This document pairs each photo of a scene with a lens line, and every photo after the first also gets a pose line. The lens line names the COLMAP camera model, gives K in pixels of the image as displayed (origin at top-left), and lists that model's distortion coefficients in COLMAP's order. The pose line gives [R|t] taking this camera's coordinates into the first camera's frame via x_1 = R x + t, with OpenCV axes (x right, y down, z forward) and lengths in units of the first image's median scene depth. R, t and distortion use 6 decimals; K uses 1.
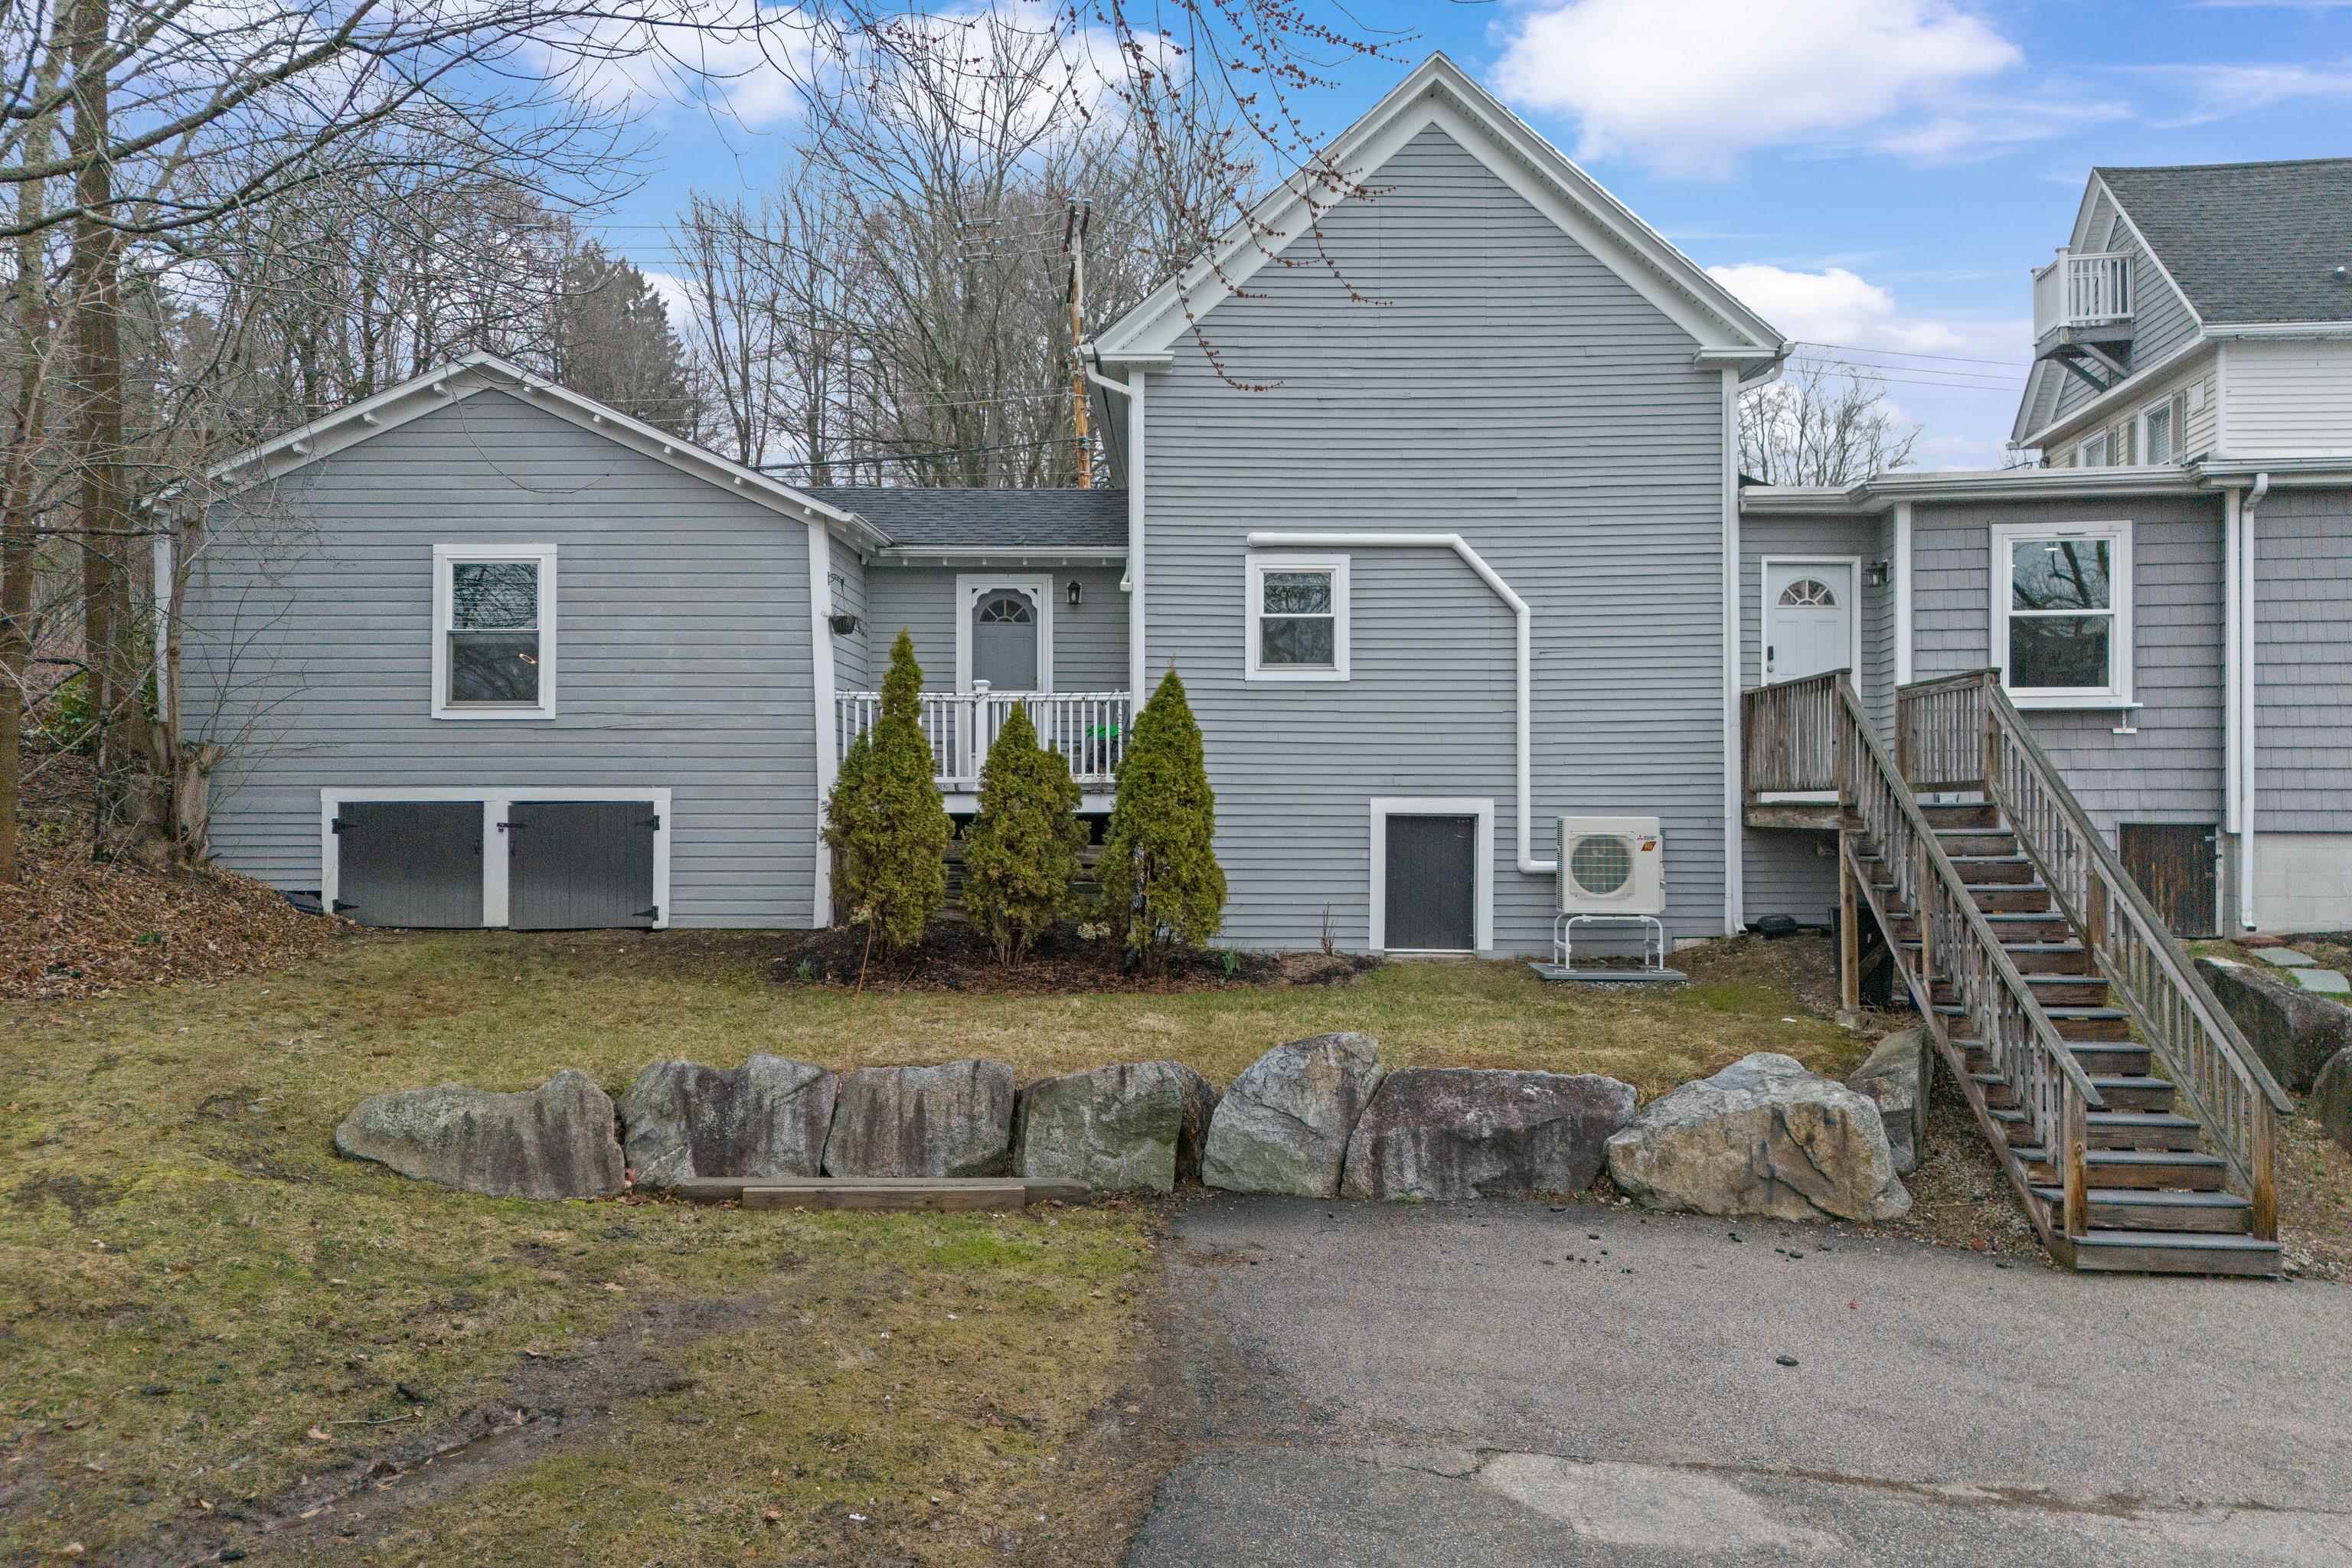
lens RADIAL K [[1682.1, 0, 1176.0], [0, 1682.1, 784.0], [0, 0, 1]] dist [0.084775, -0.074849]
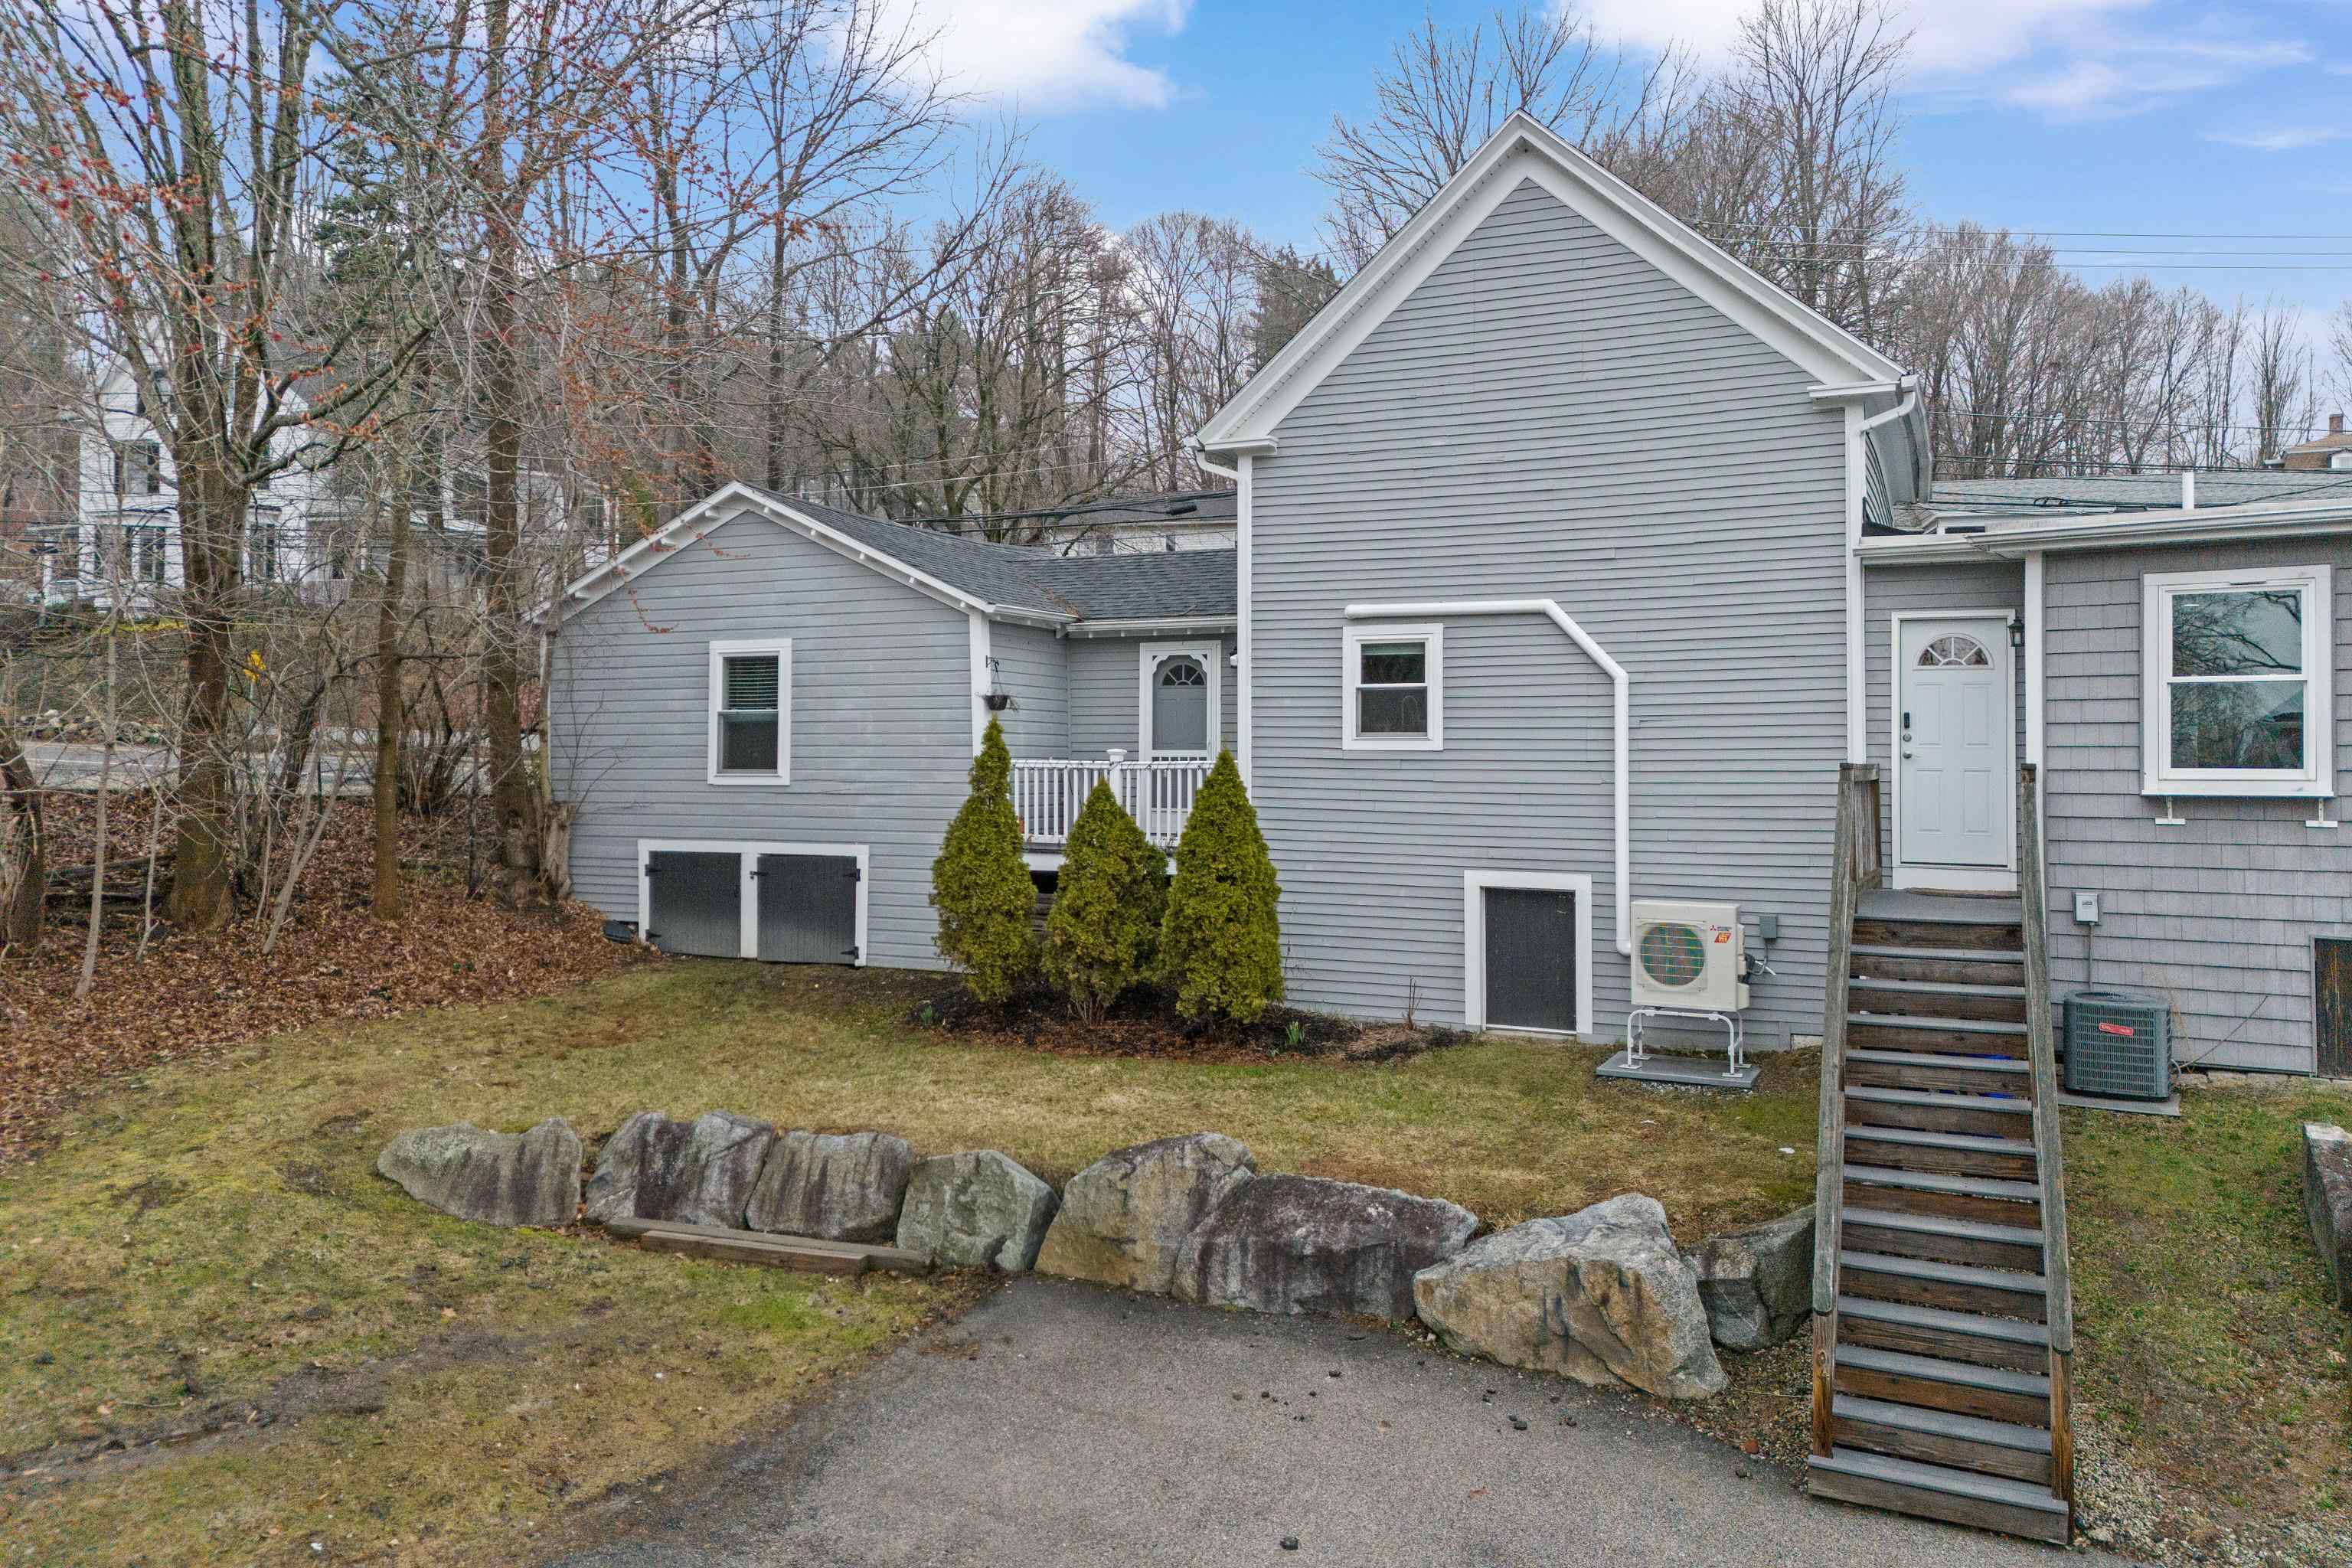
lens RADIAL K [[1684.2, 0, 1185.3], [0, 1684.2, 731.8], [0, 0, 1]] dist [0.072211, -0.054168]
pose [[0.911970, -0.005823, -0.410215, 0.397762], [0.004608, 0.999982, -0.003950, -0.074118], [0.410230, 0.001712, 0.911980, 0.035576]]
